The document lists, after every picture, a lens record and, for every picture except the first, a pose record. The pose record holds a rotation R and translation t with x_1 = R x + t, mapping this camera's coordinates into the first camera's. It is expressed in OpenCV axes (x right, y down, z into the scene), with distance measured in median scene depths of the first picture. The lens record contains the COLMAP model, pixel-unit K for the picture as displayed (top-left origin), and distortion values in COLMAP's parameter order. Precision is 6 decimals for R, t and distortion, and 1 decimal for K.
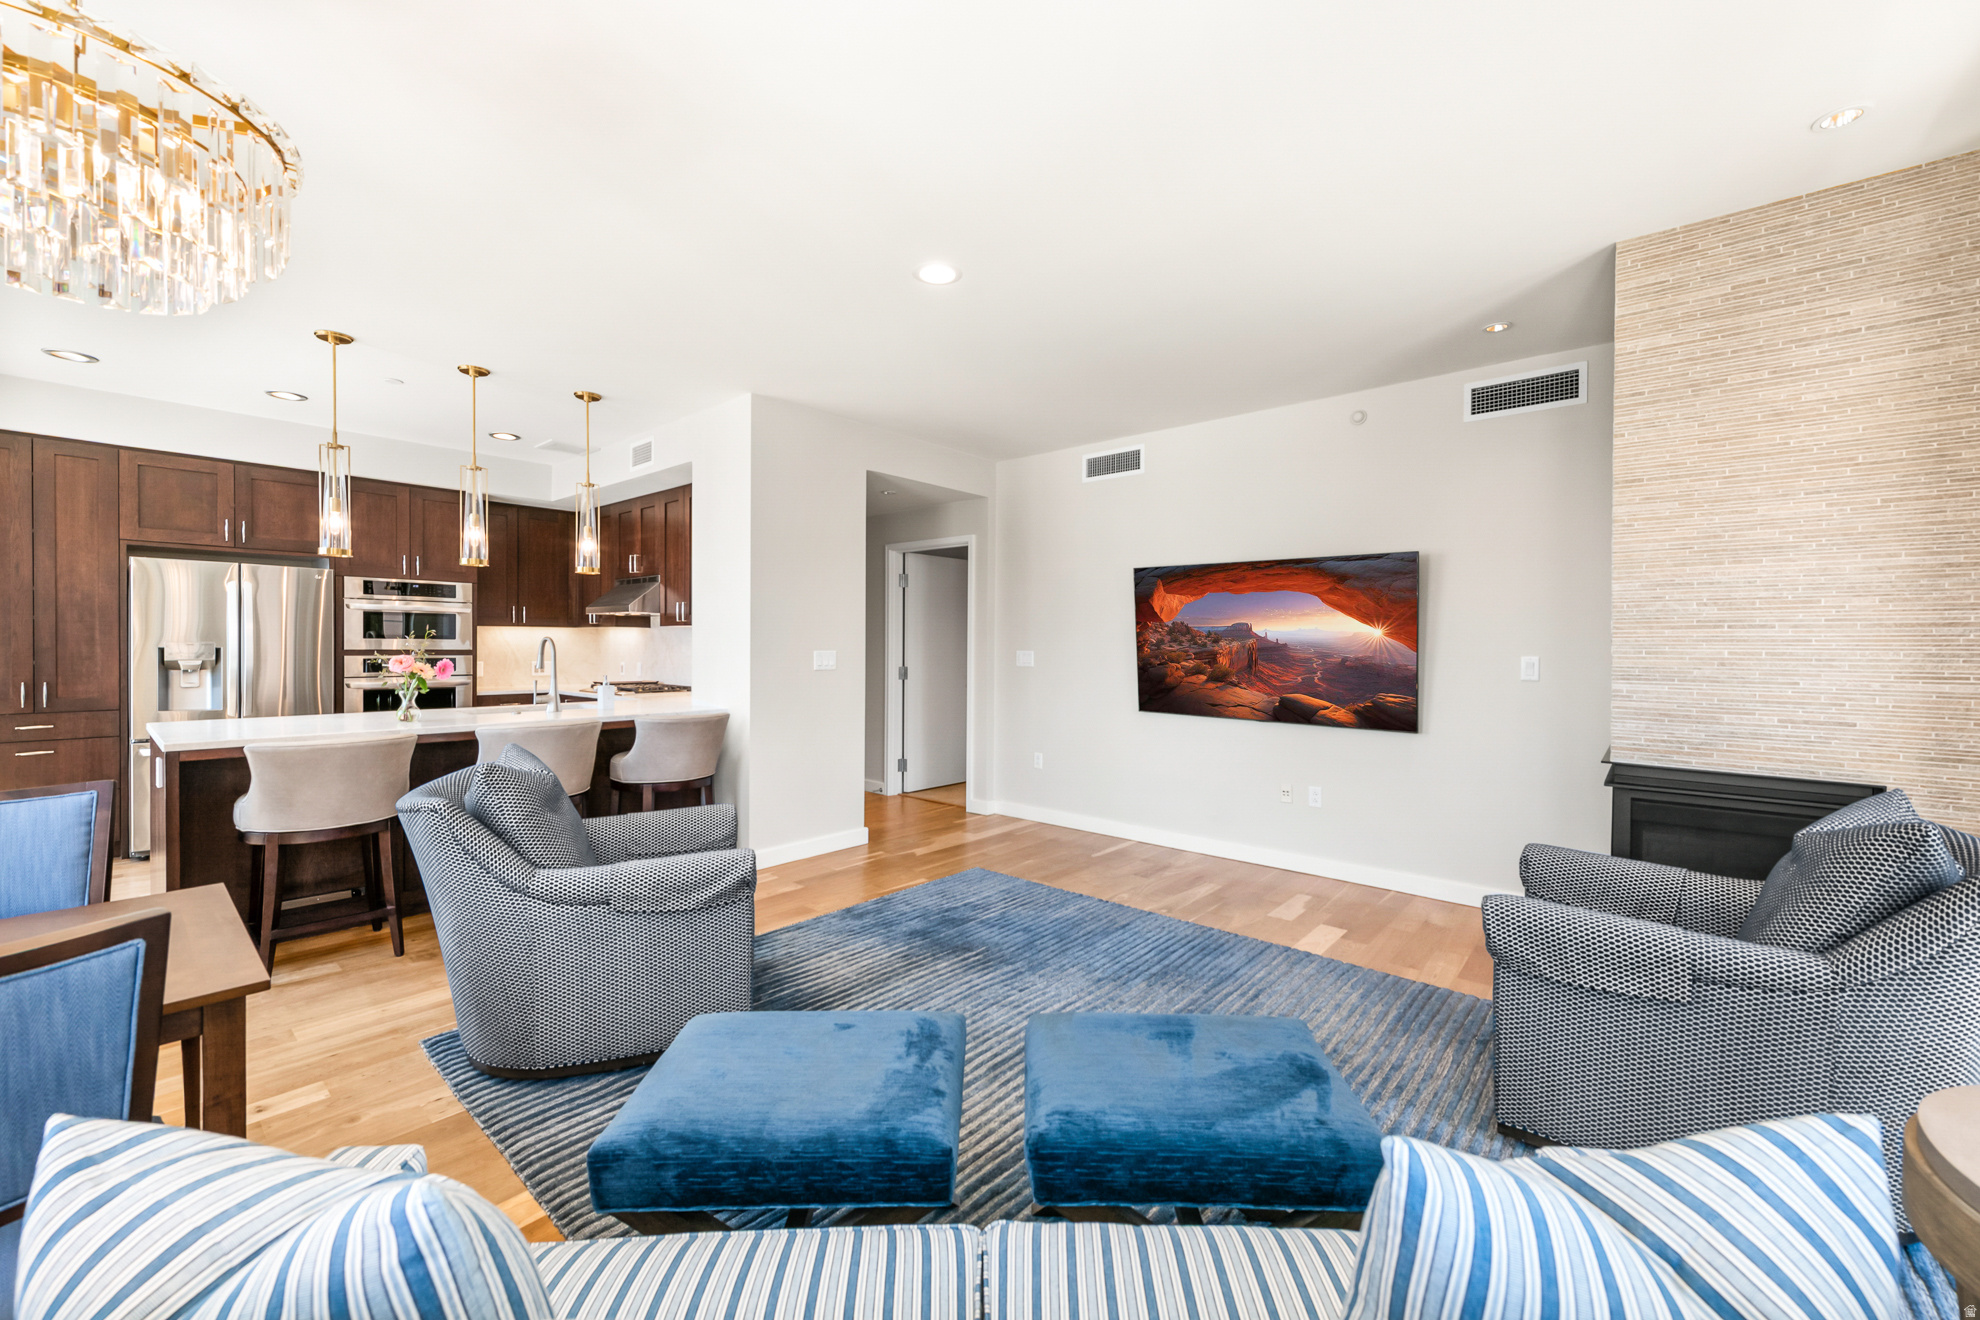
lens RADIAL K [[778.9, 0, 1007.4], [0, 778.9, 647.8], [0, 0, 1]] dist [0.005763, -0.001072]
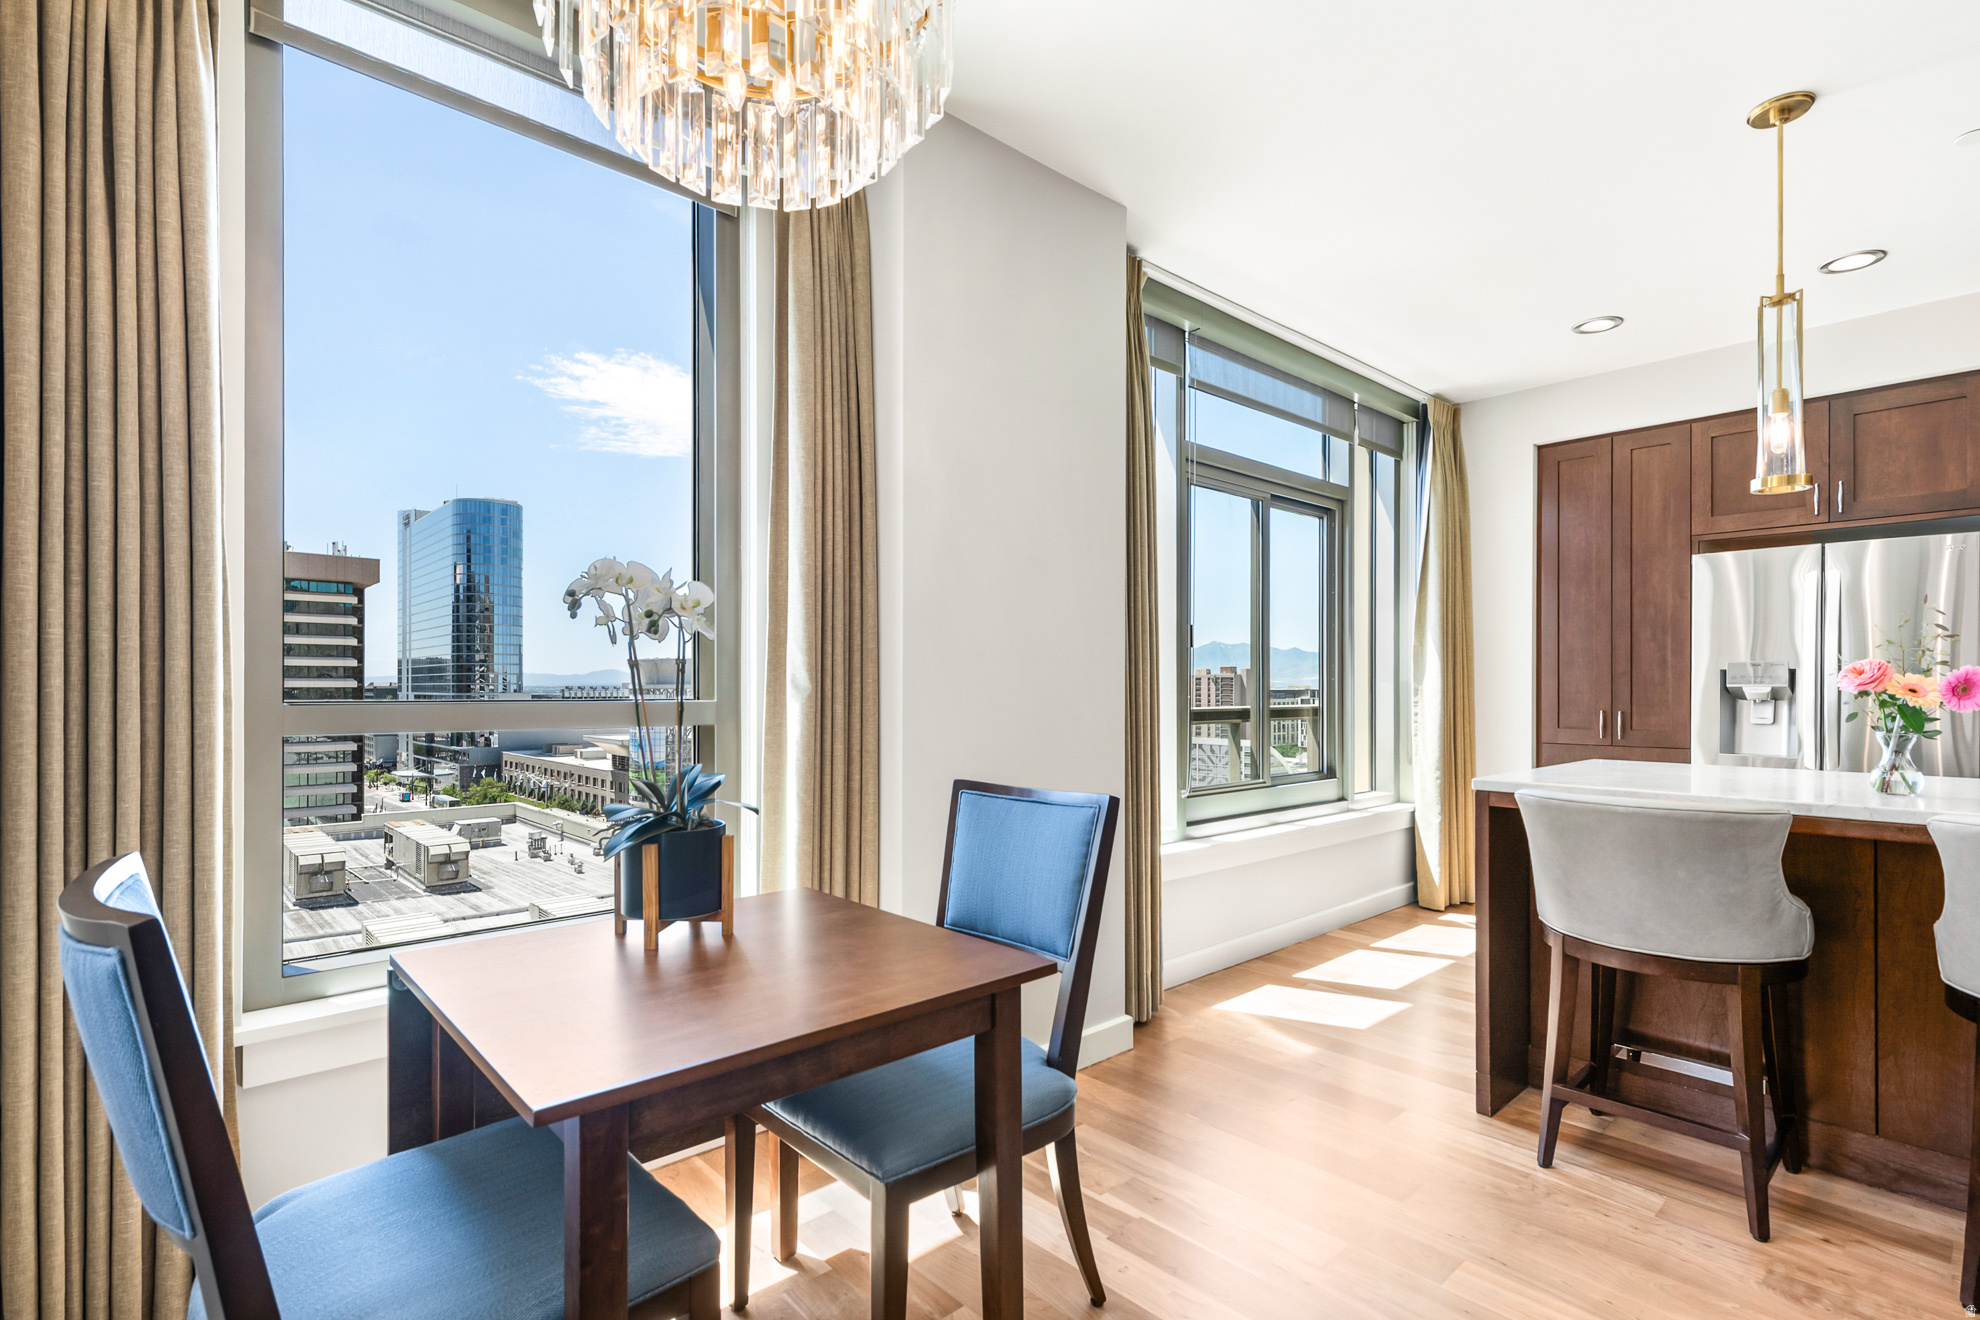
lens RADIAL K [[945.6, 0, 958.8], [0, 945.6, 692.2], [0, 0, 1]] dist [0.018620, -0.001812]
pose [[-0.148445, -0.002048, -0.988919, -0.049478], [-0.003318, 0.999993, -0.001573, 0.025432], [0.988915, 0.003048, -0.148451, 0.397143]]
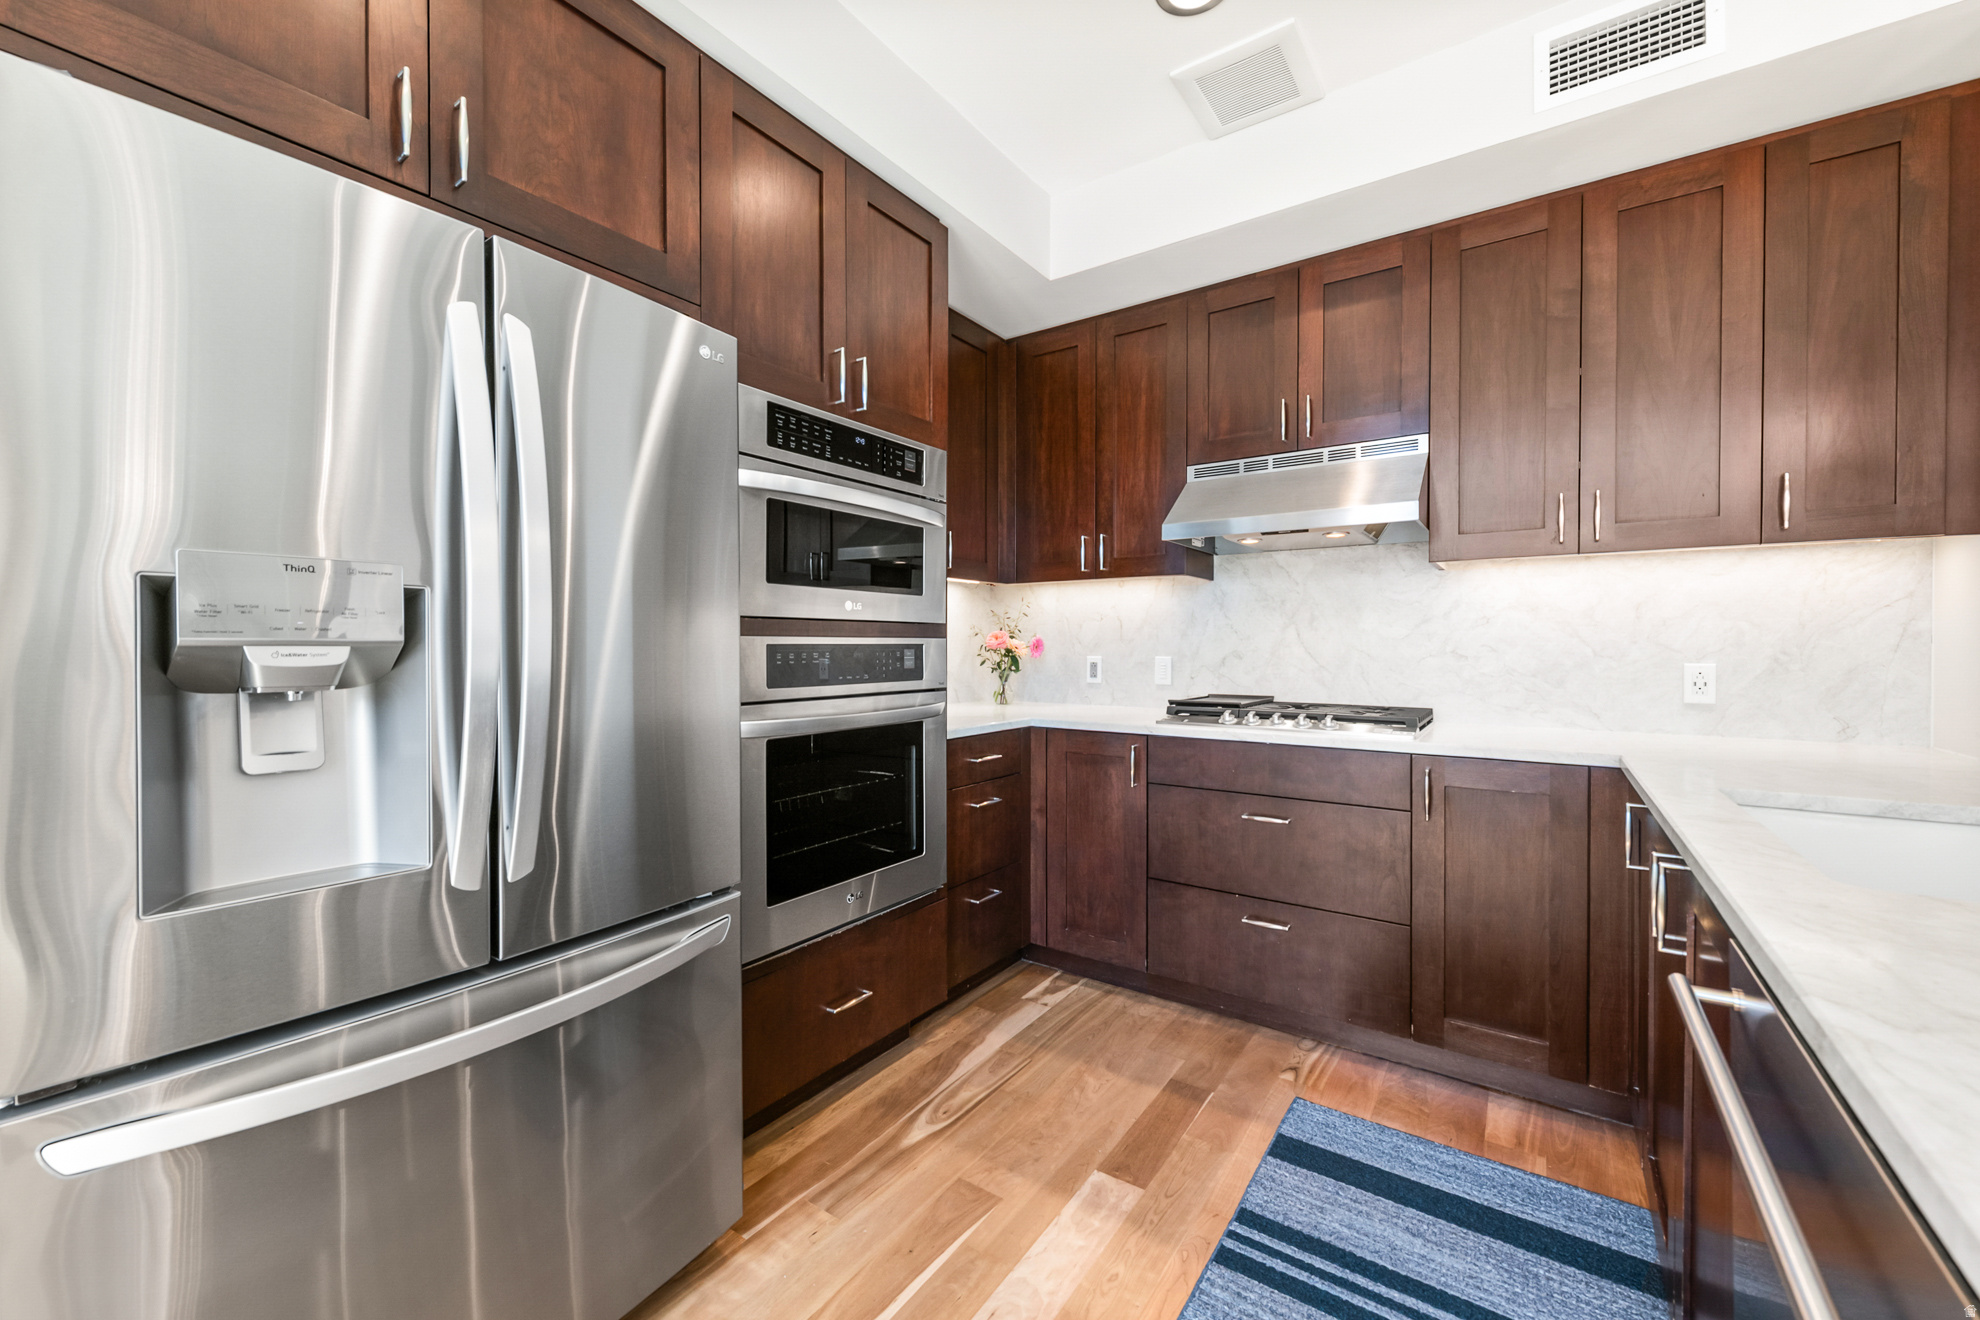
lens RADIAL K [[778.9, 0, 999.4], [0, 778.9, 645.5], [0, 0, 1]] dist [0.005763, -0.001072]
pose [[0.995181, -0.006952, 0.097809, -0.884199], [0.007139, 0.999973, -0.001569, 0.017682], [-0.097796, 0.002259, 0.995204, 0.780541]]
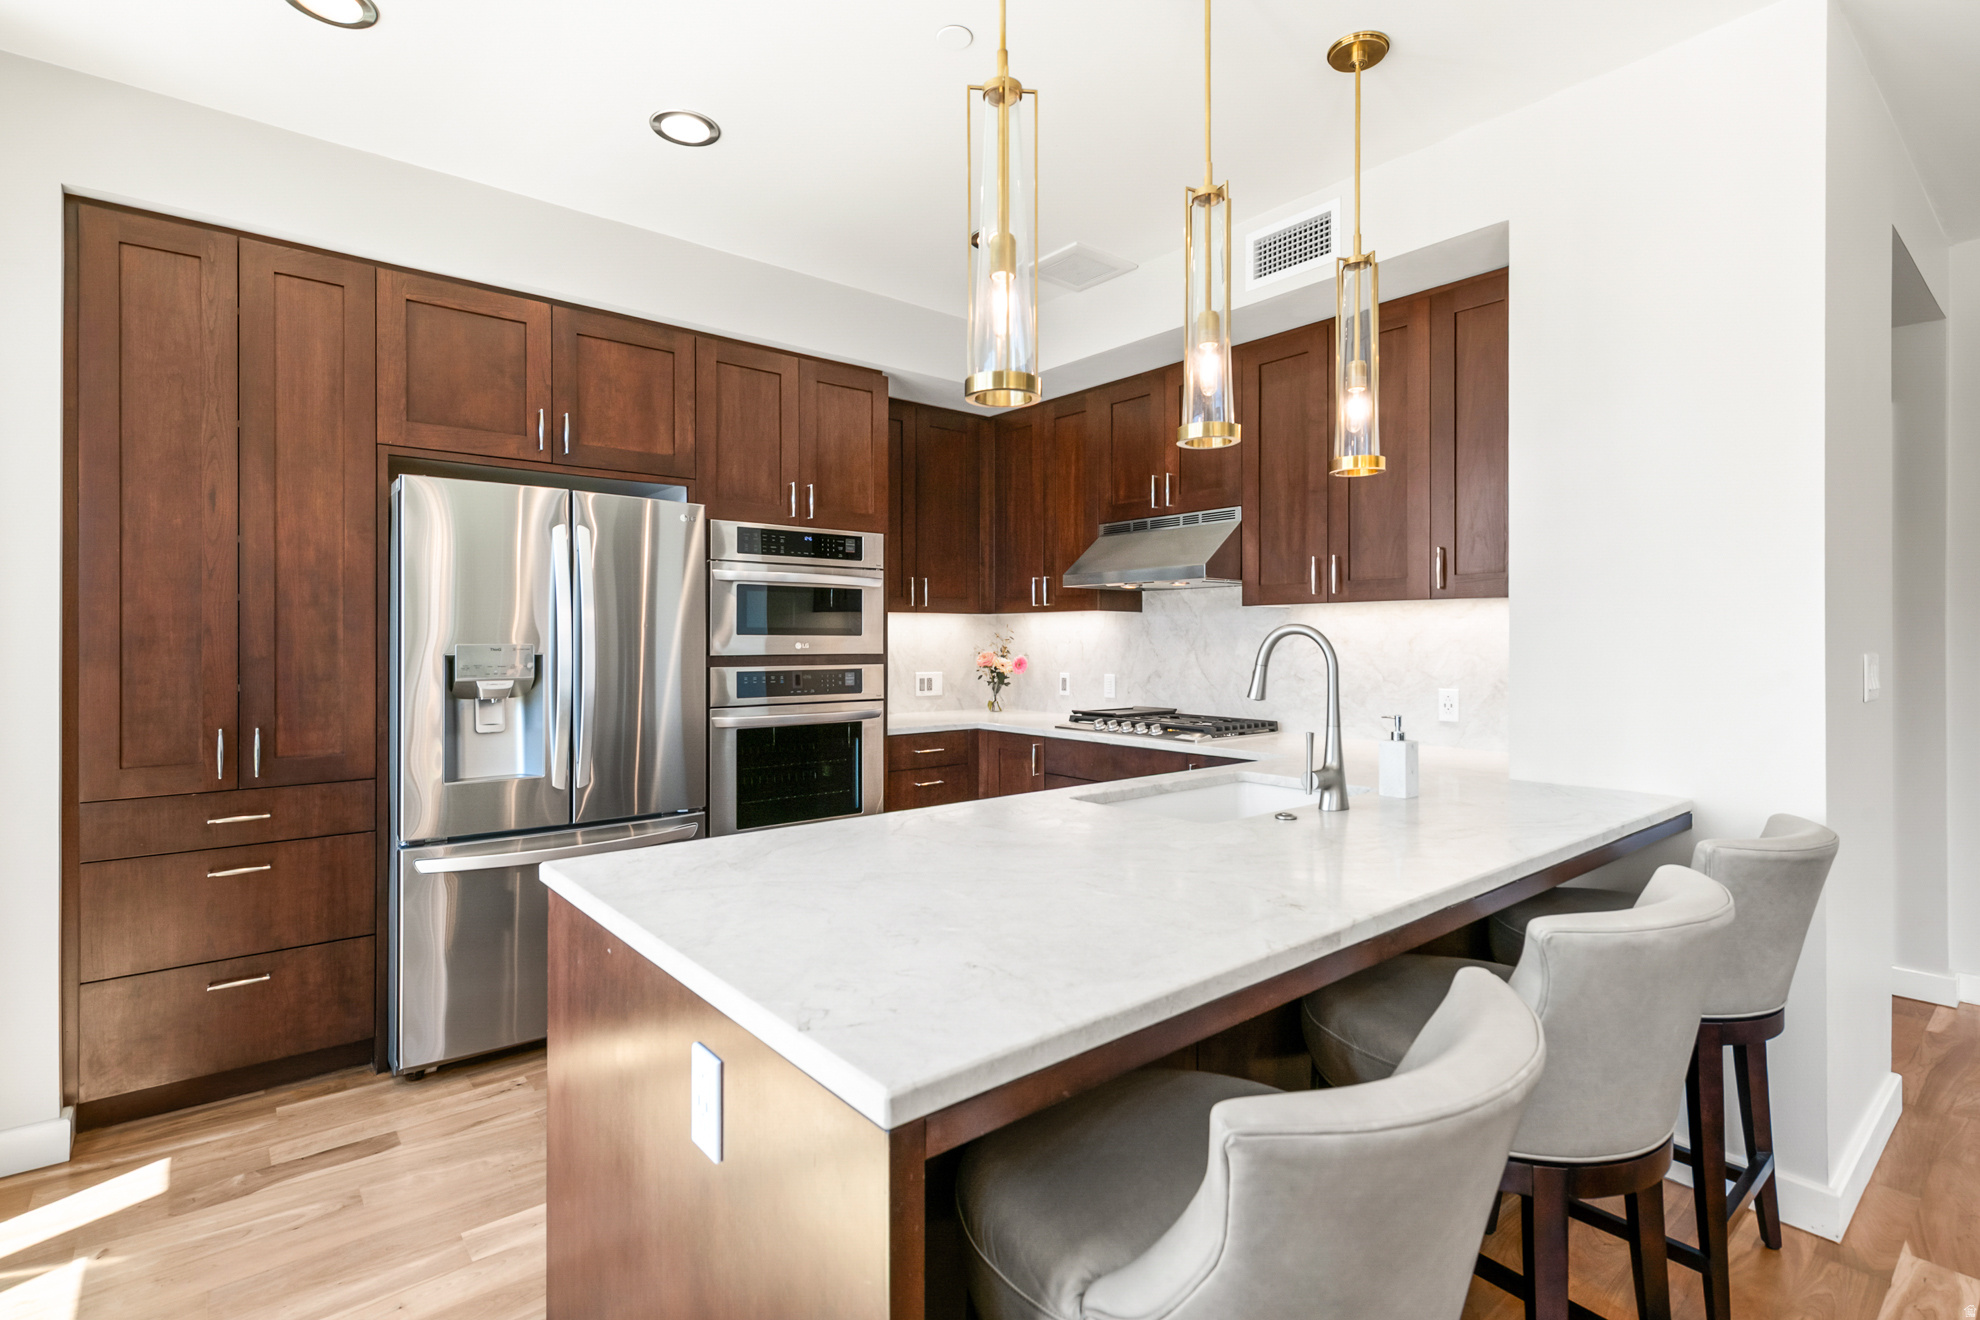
lens RADIAL K [[945.6, 0, 1013.5], [0, 945.6, 628.0], [0, 0, 1]] dist [0.018620, -0.001812]
pose [[0.986185, -0.009247, -0.165391, -0.614471], [0.006670, 0.999848, -0.016129, -0.005669], [0.165515, 0.014803, 0.986096, 0.451307]]
